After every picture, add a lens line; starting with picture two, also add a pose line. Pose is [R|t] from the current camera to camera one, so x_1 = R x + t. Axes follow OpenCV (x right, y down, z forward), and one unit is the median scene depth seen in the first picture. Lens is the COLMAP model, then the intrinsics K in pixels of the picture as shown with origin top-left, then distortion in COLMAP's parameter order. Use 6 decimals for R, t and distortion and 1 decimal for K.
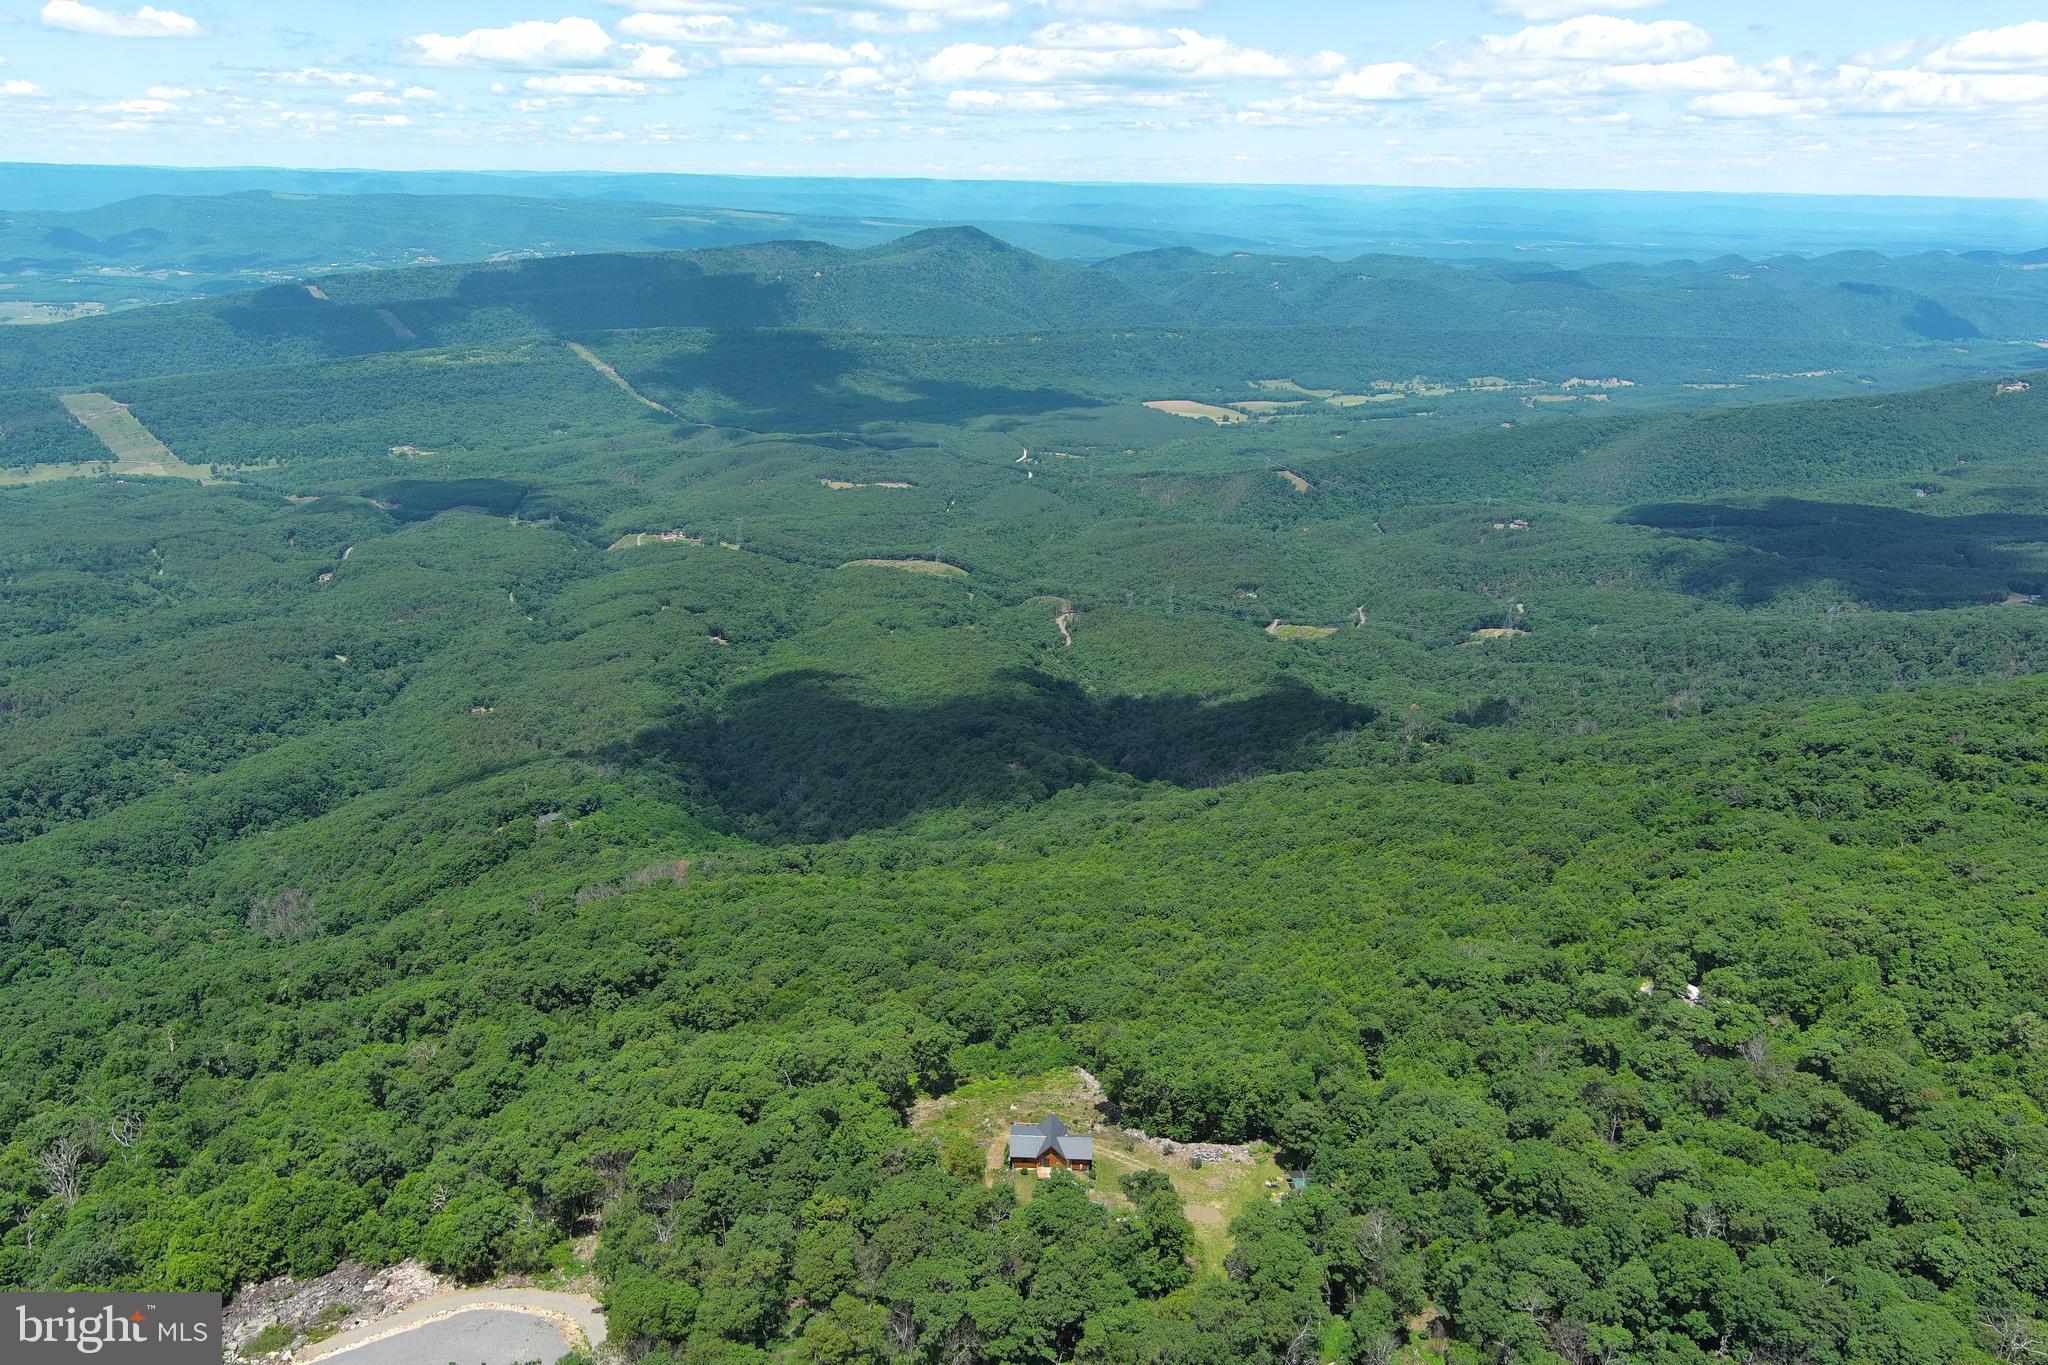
lens RADIAL K [[1582.2, 0, 1022.1], [0, 1582.2, 688.0], [0, 0, 1]] dist [0.026886, -0.025449]
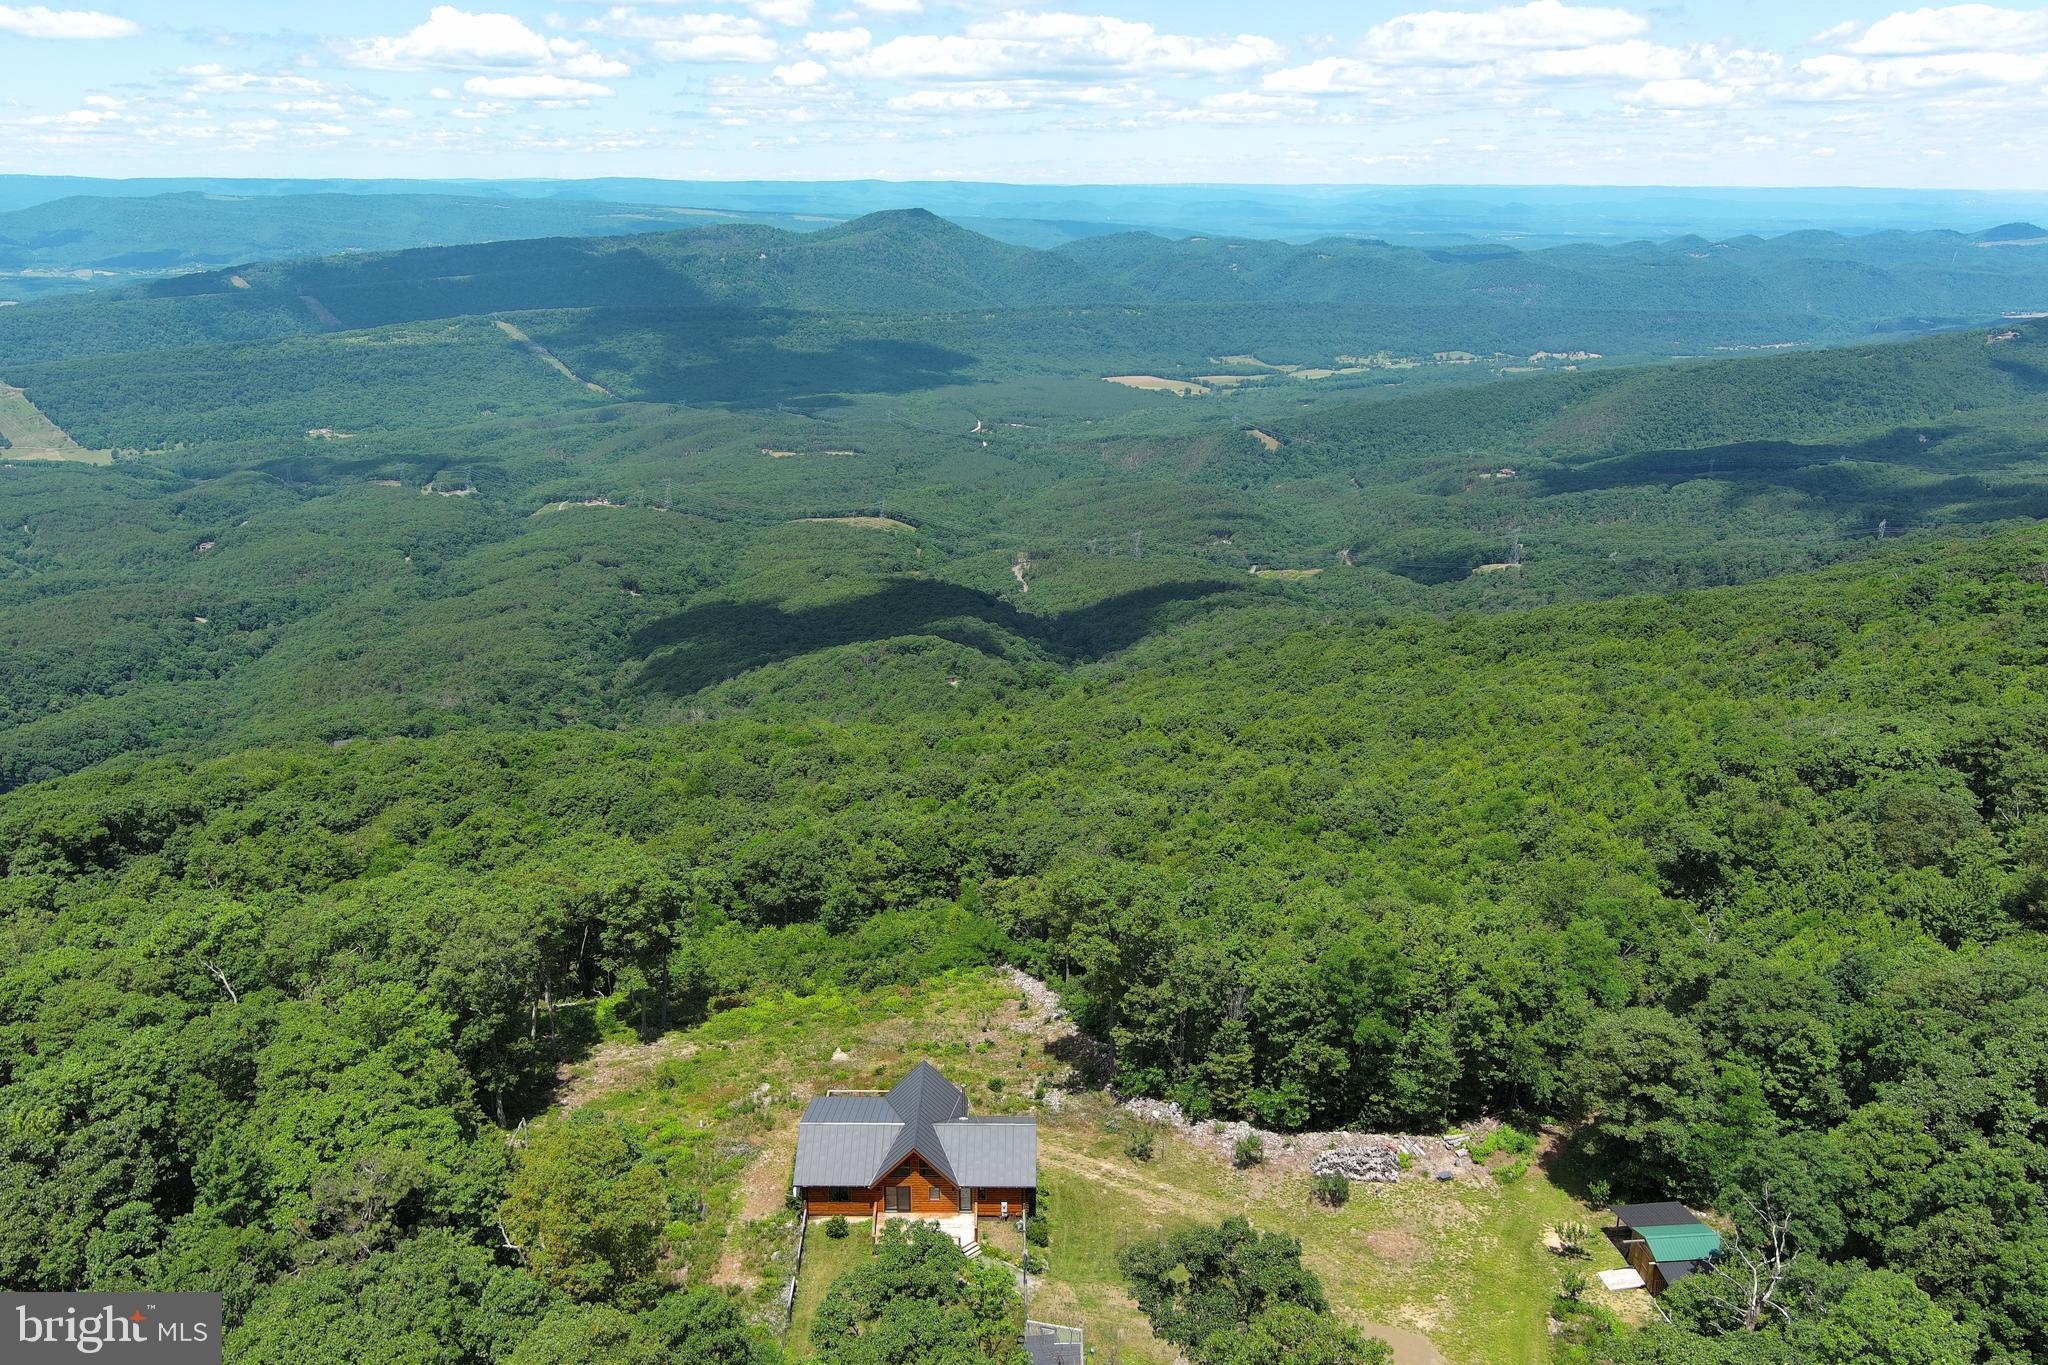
lens RADIAL K [[1582.2, 0, 1022.1], [0, 1582.2, 688.0], [0, 0, 1]] dist [0.026886, -0.025449]
pose [[0.999541, -0.019675, 0.023035, 0.031027], [0.019760, 0.999799, -0.003470, 0.167481], [-0.022962, 0.003924, 0.999729, 0.576535]]
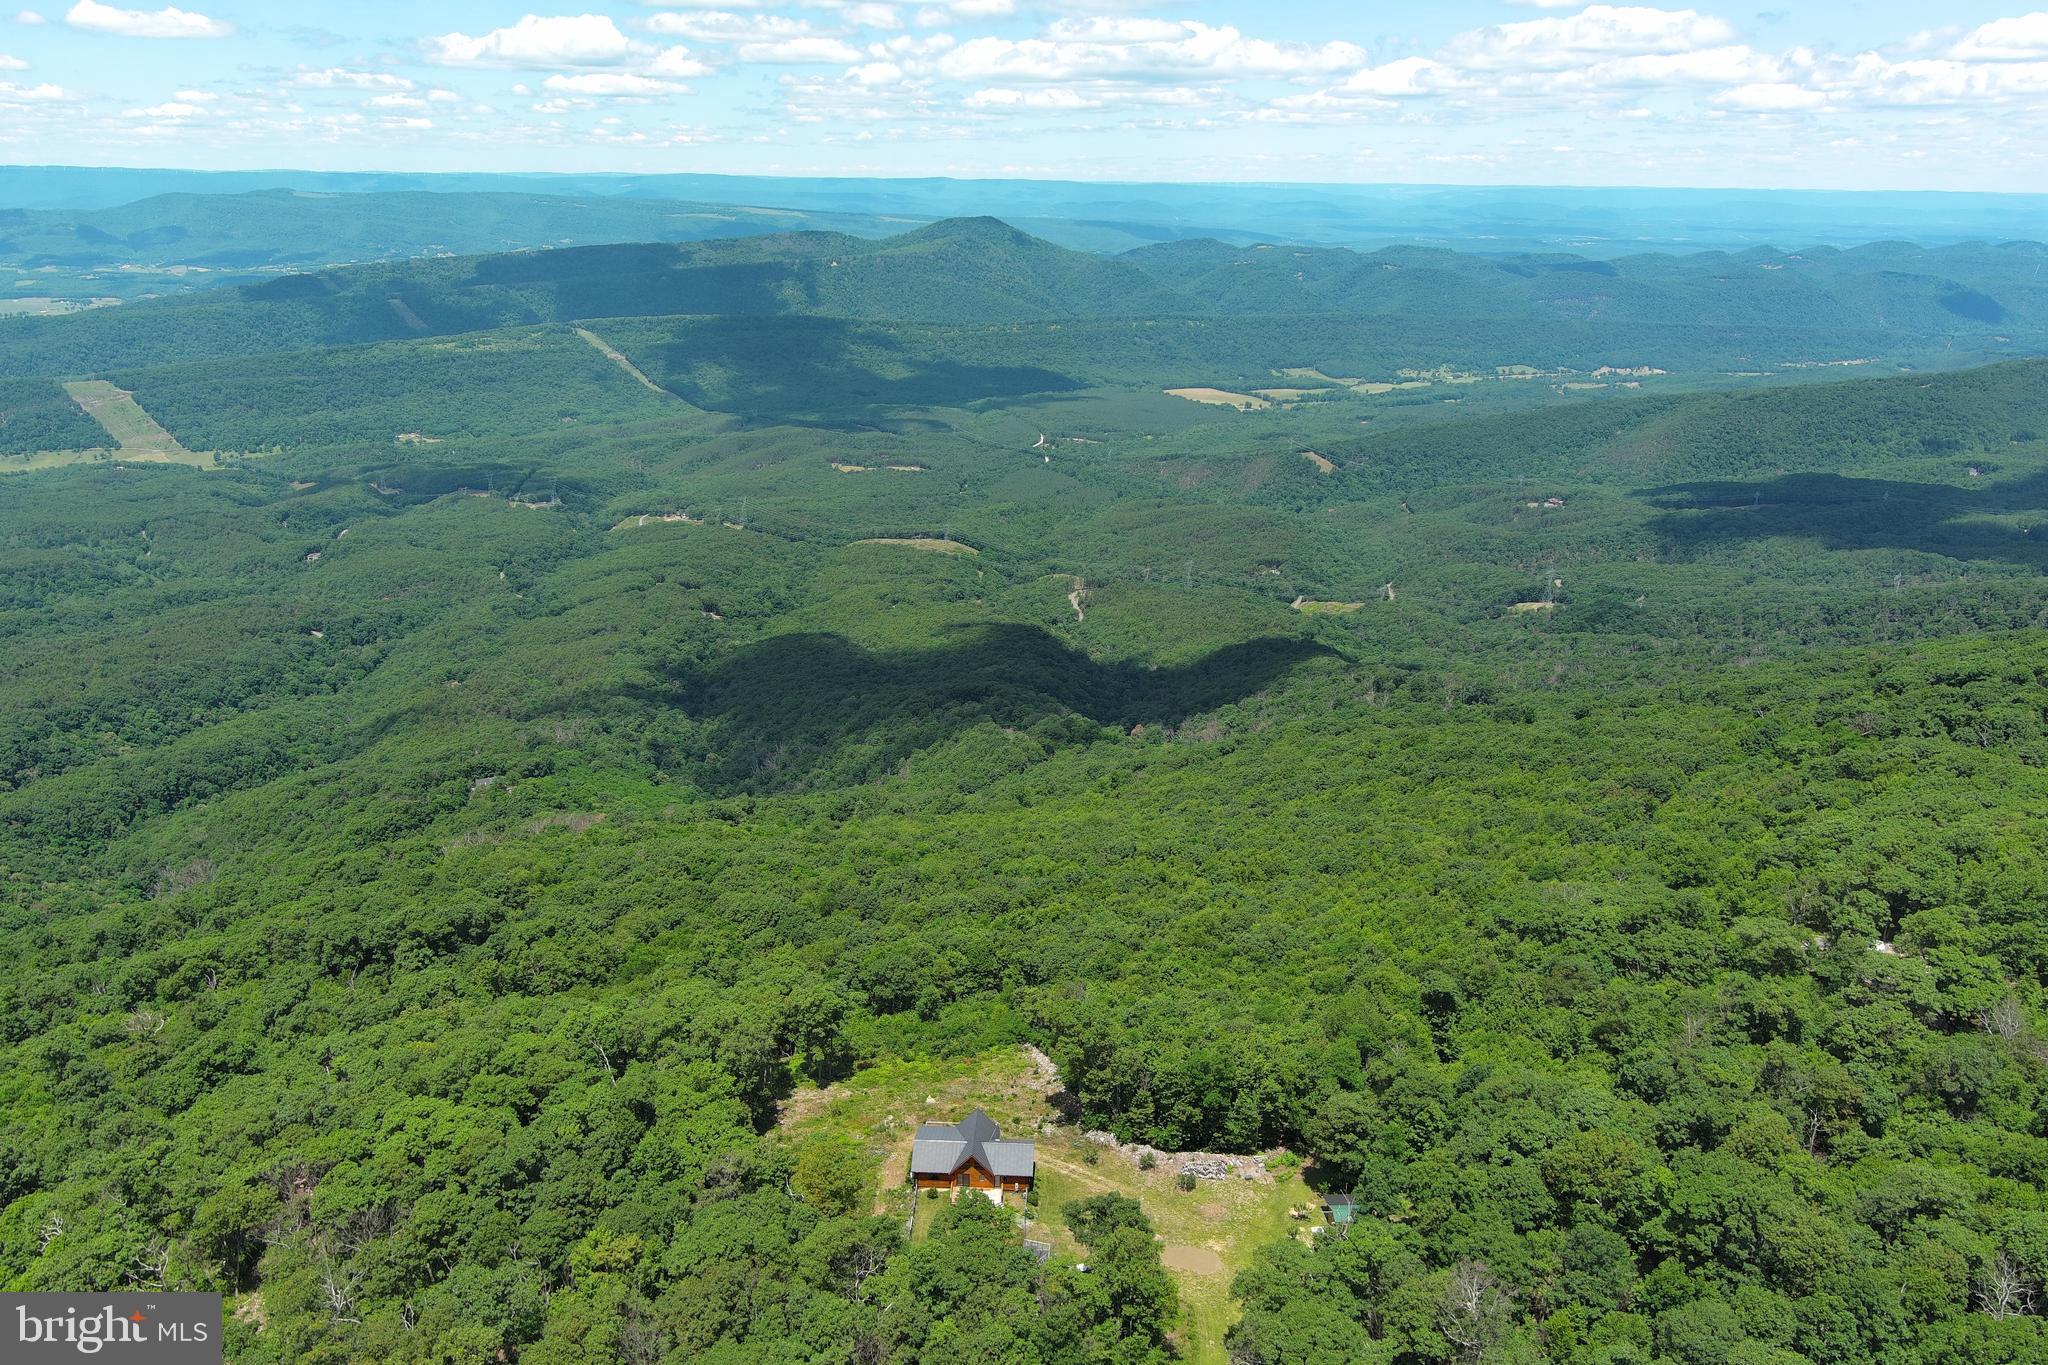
lens RADIAL K [[1582.2, 0, 1022.1], [0, 1582.2, 688.0], [0, 0, 1]] dist [0.026886, -0.025449]
pose [[0.999896, 0.000004, -0.014414, 0.043179], [-0.000020, 0.999999, -0.001083, 0.078707], [0.014414, 0.001083, 0.999896, 0.282948]]
